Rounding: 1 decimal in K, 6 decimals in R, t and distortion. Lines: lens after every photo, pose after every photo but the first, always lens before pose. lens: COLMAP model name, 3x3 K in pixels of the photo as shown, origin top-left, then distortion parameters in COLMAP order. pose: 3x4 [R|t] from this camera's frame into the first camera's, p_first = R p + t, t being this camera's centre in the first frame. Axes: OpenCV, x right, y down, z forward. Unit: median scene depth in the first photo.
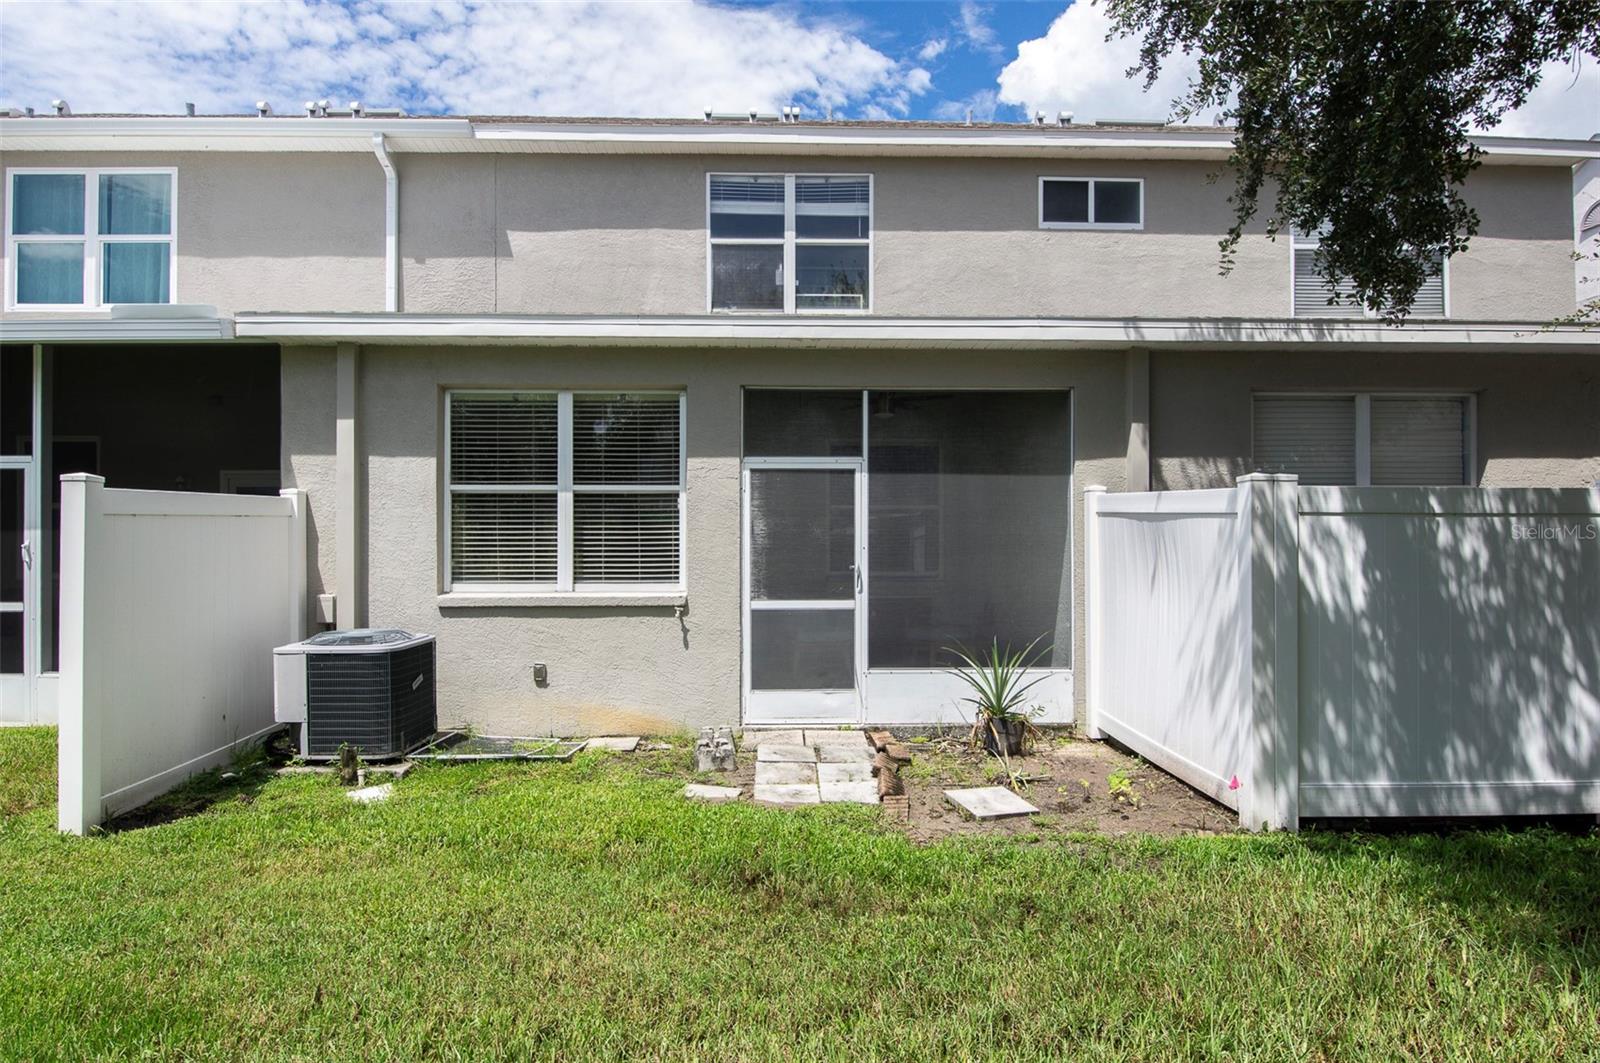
lens RADIAL K [[868.0, 0, 773.4], [0, 868.0, 545.9], [0, 0, 1]] dist [0.003917, -0.017324]
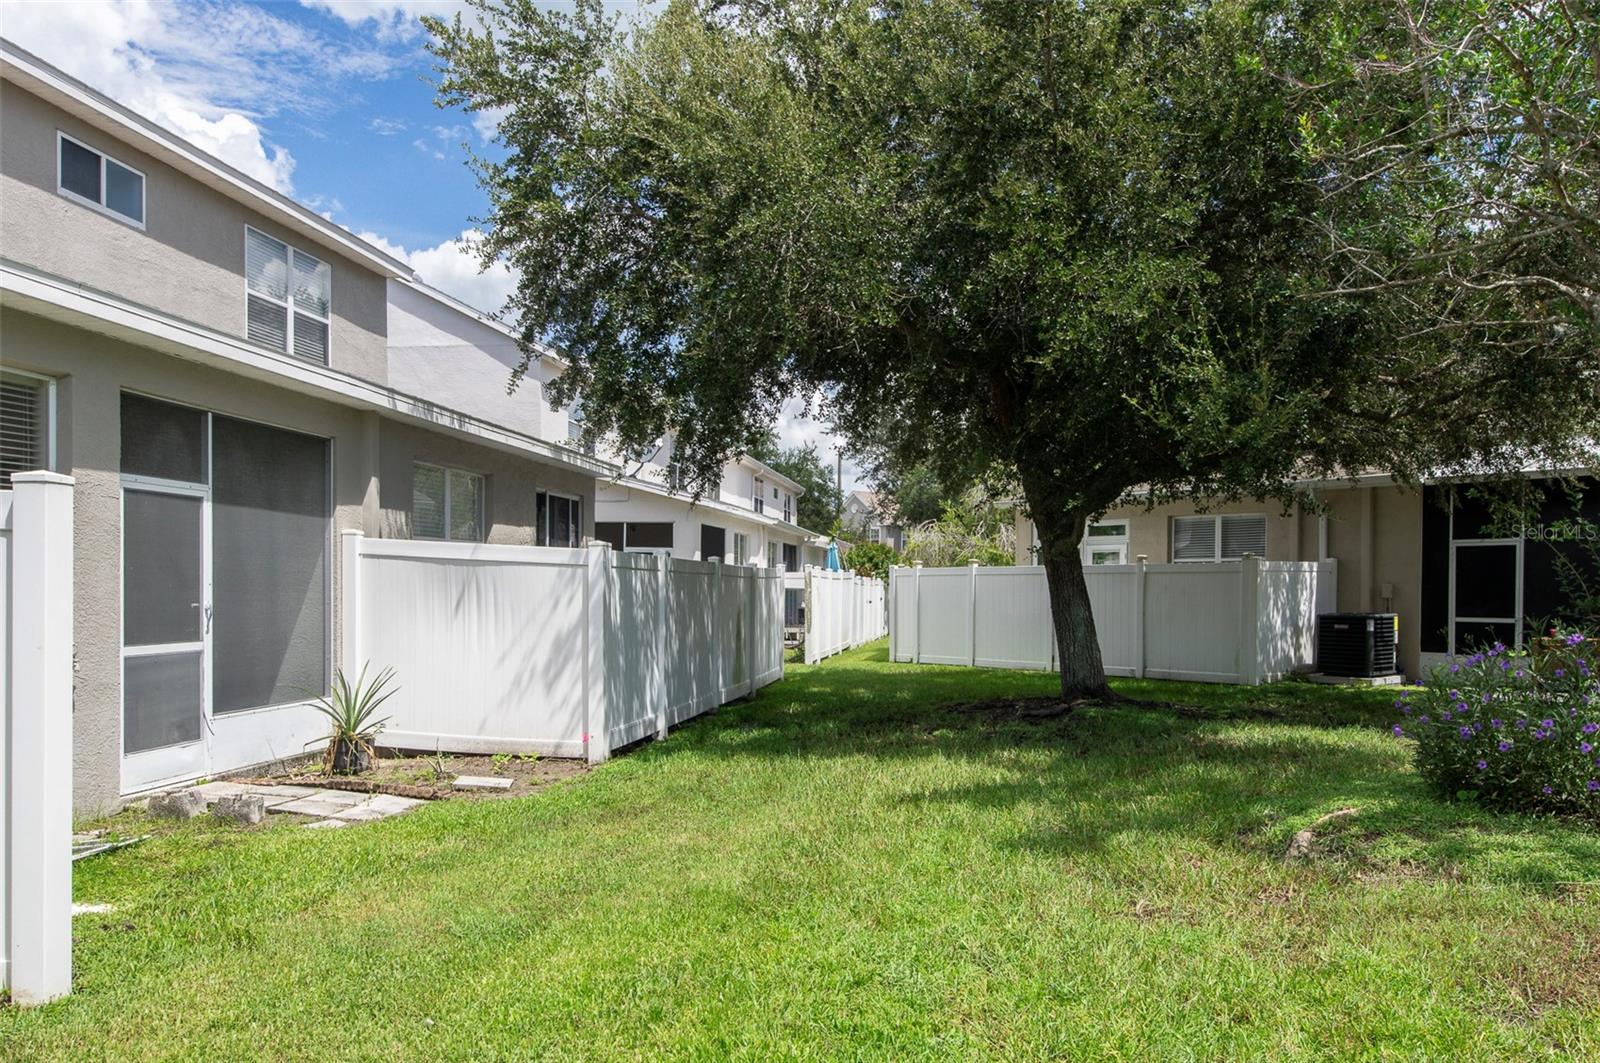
lens RADIAL K [[1207.7, 0, 798.5], [0, 1207.7, 598.6], [0, 0, 1]] dist [0.002433, -0.002296]
pose [[0.172291, -0.005880, 0.985029, -1.050503], [-0.009096, 0.999930, 0.007560, 0.002292], [-0.985004, -0.010262, 0.172225, 0.167563]]
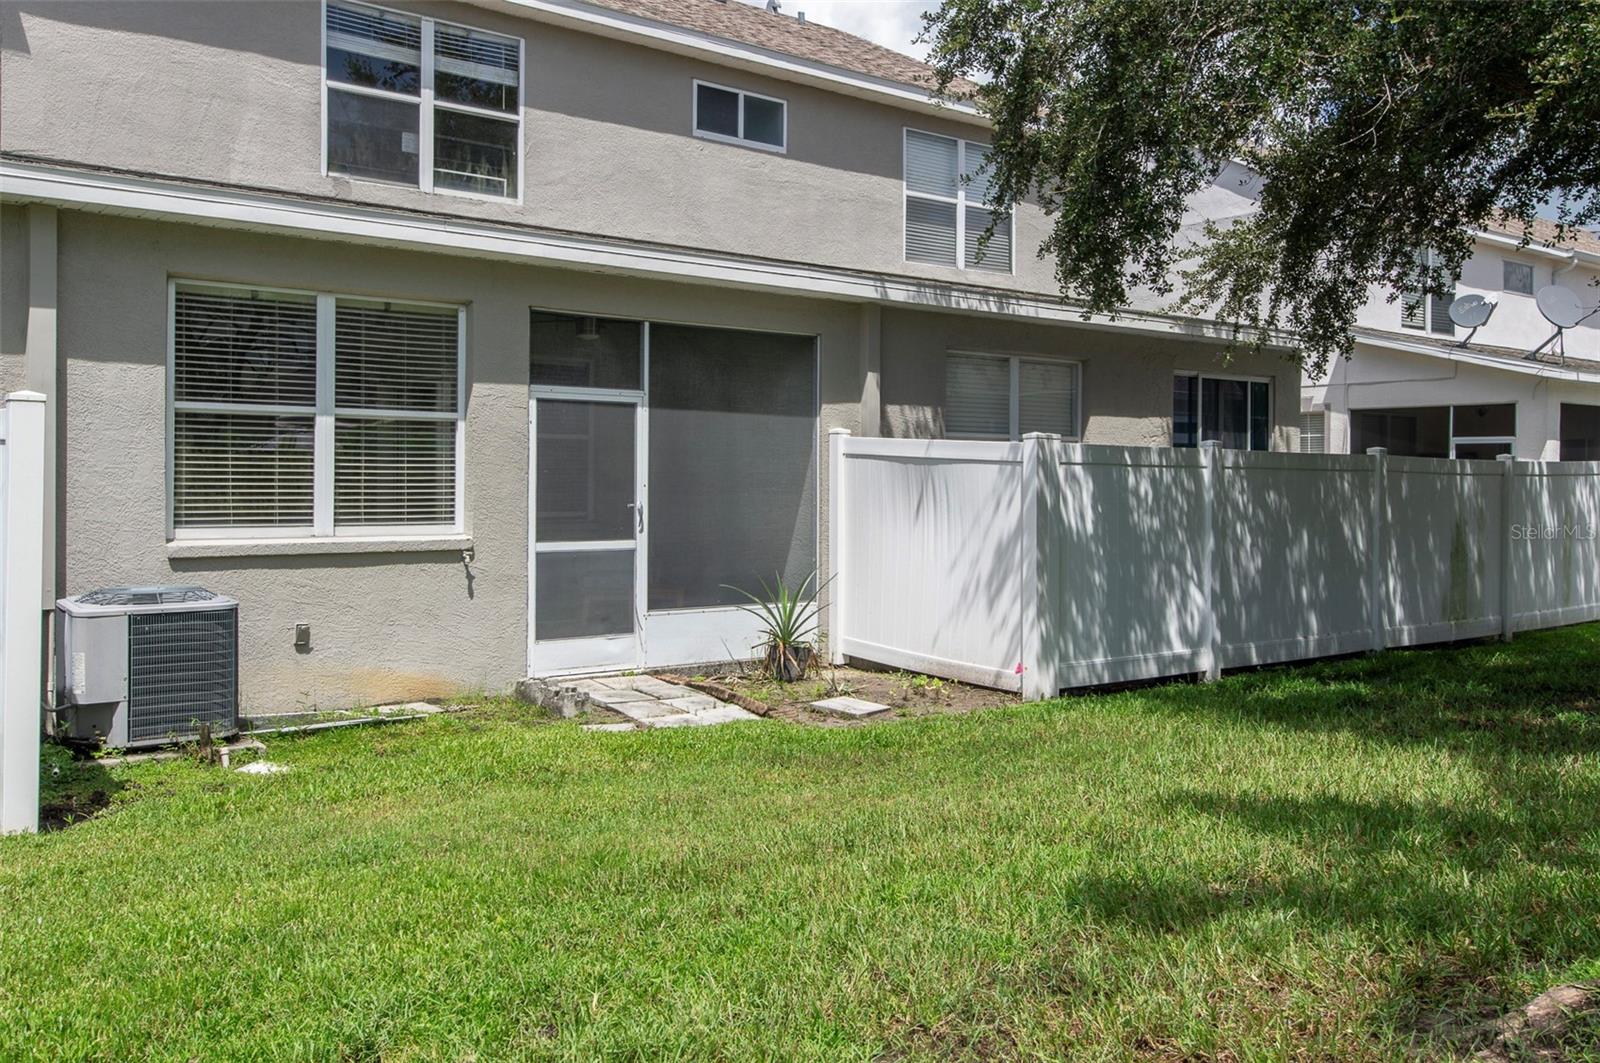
lens RADIAL K [[1298.1, 0, 800.7], [0, 1298.1, 480.4], [0, 0, 1]] dist [0.011221, -0.001408]
pose [[0.813746, 0.007555, 0.581172, -0.592419], [-0.008210, 0.999965, -0.001505, -0.002475], [-0.581163, -0.003547, 0.813779, -0.270607]]
